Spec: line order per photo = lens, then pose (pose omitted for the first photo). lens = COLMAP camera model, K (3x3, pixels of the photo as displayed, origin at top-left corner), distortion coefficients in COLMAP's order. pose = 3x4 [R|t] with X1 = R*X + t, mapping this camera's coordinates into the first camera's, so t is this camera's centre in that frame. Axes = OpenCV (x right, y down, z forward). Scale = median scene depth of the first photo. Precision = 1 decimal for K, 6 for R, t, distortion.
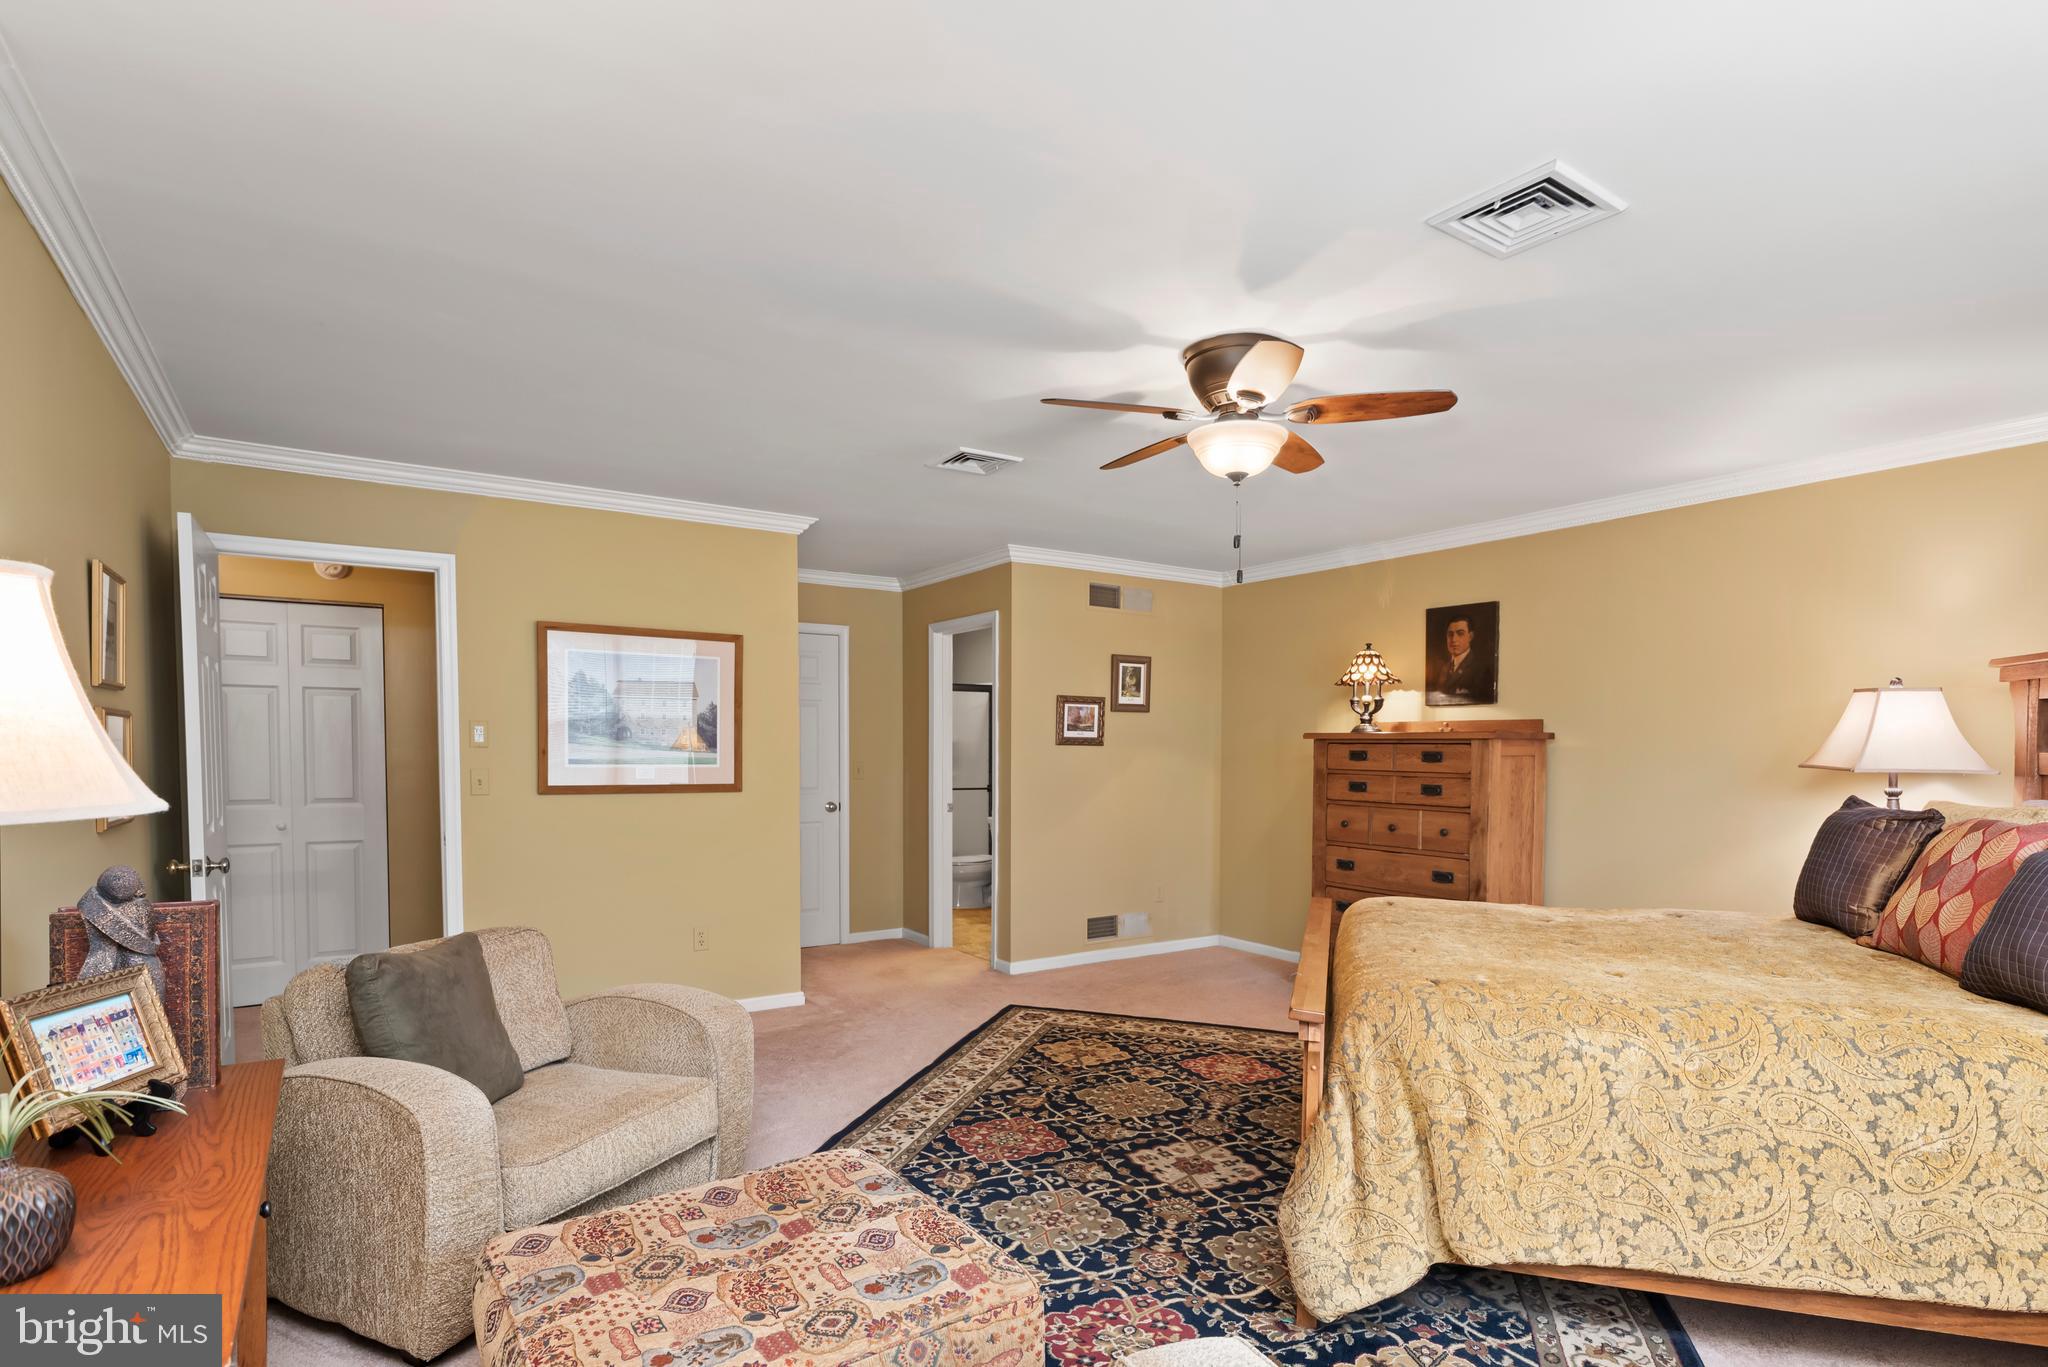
lens RADIAL K [[1037.0, 0, 1077.7], [0, 1037.0, 785.3], [0, 0, 1]] dist [0.000610, 0.000038]
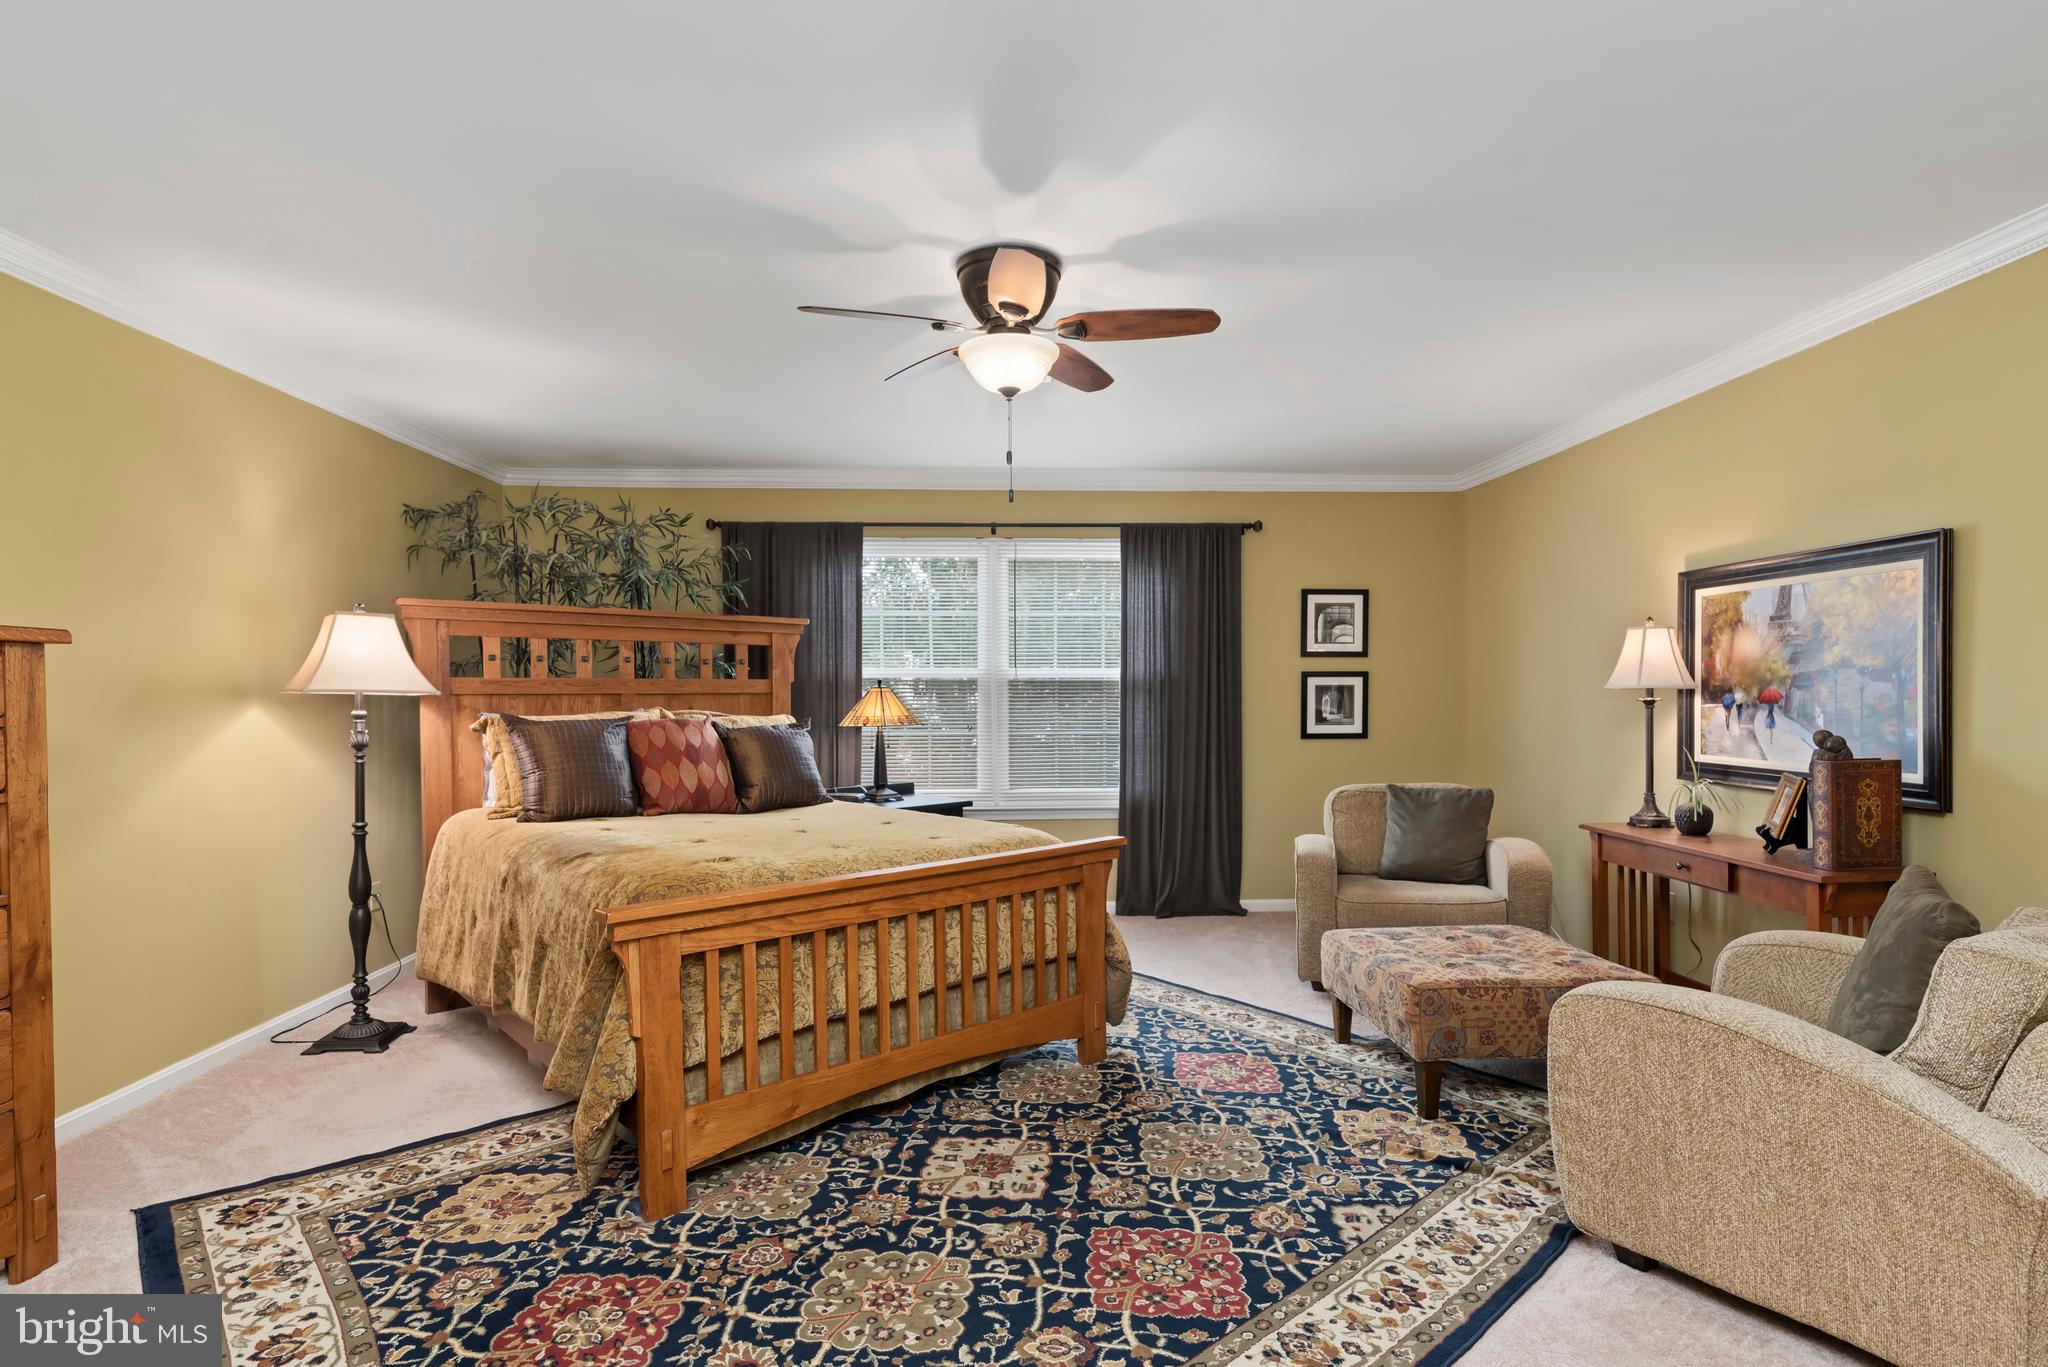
lens RADIAL K [[1017.6, 0, 1023.6], [0, 1017.6, 712.5], [0, 0, 1]] dist [-0.000858, 0.000363]
pose [[-0.832618, -0.013557, 0.553682, -0.310749], [0.020202, 0.998292, 0.054823, -0.036739], [-0.553479, 0.056832, -0.830922, 1.418809]]
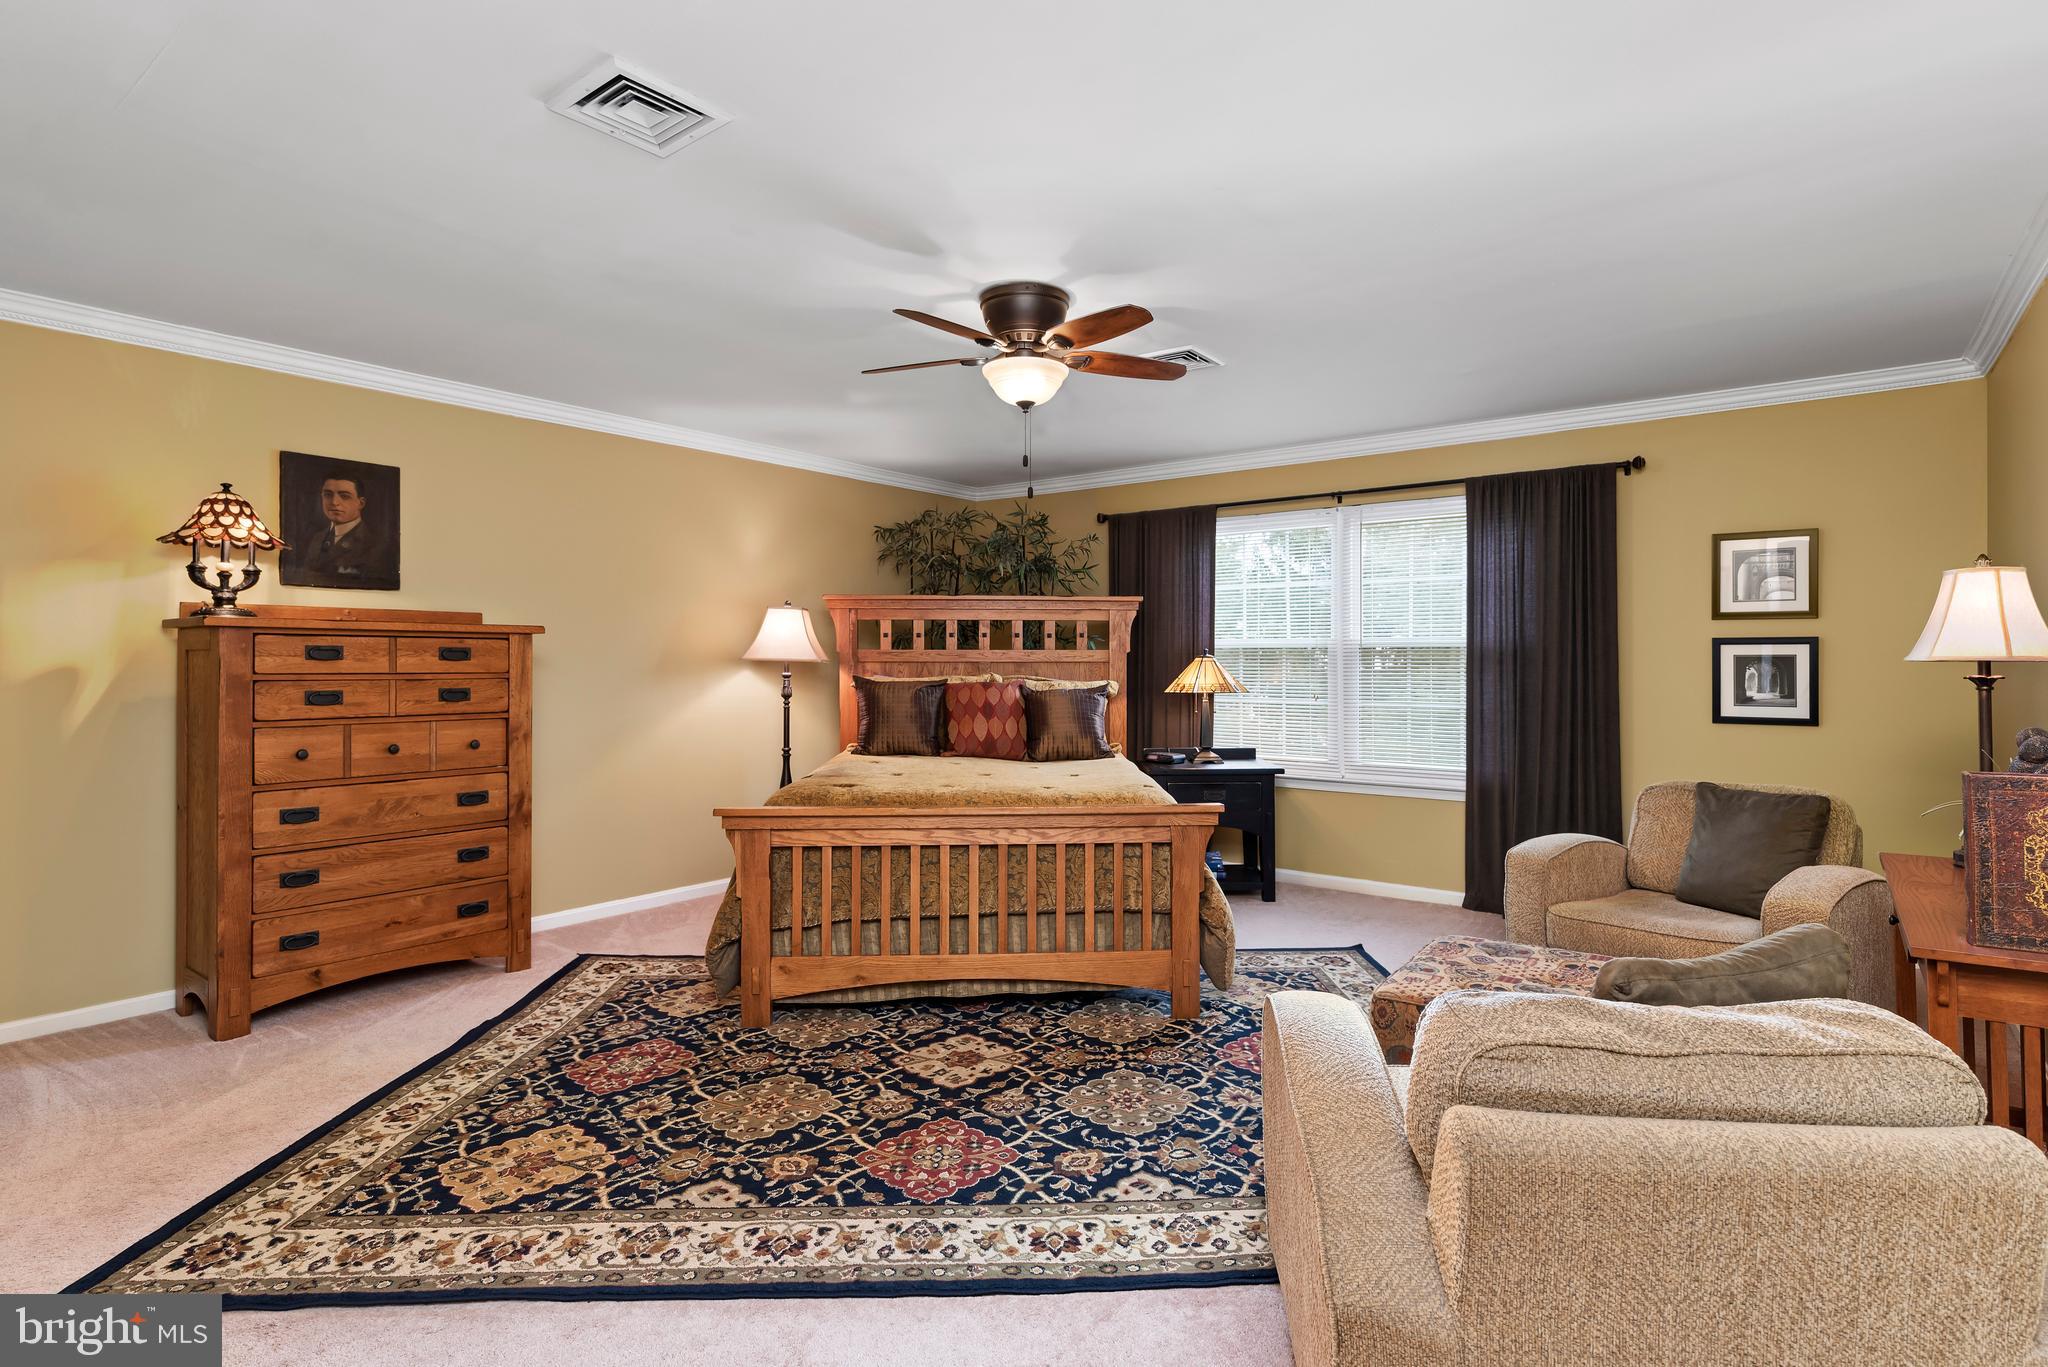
lens RADIAL K [[1002.9, 0, 1049.4], [0, 1002.9, 659.4], [0, 0, 1]] dist [0.001159, 0.000248]
pose [[-0.297878, -0.003391, 0.954598, -0.716518], [0.033805, 0.999329, 0.014099, -0.024204], [-0.954005, 0.036470, -0.297564, 1.028835]]
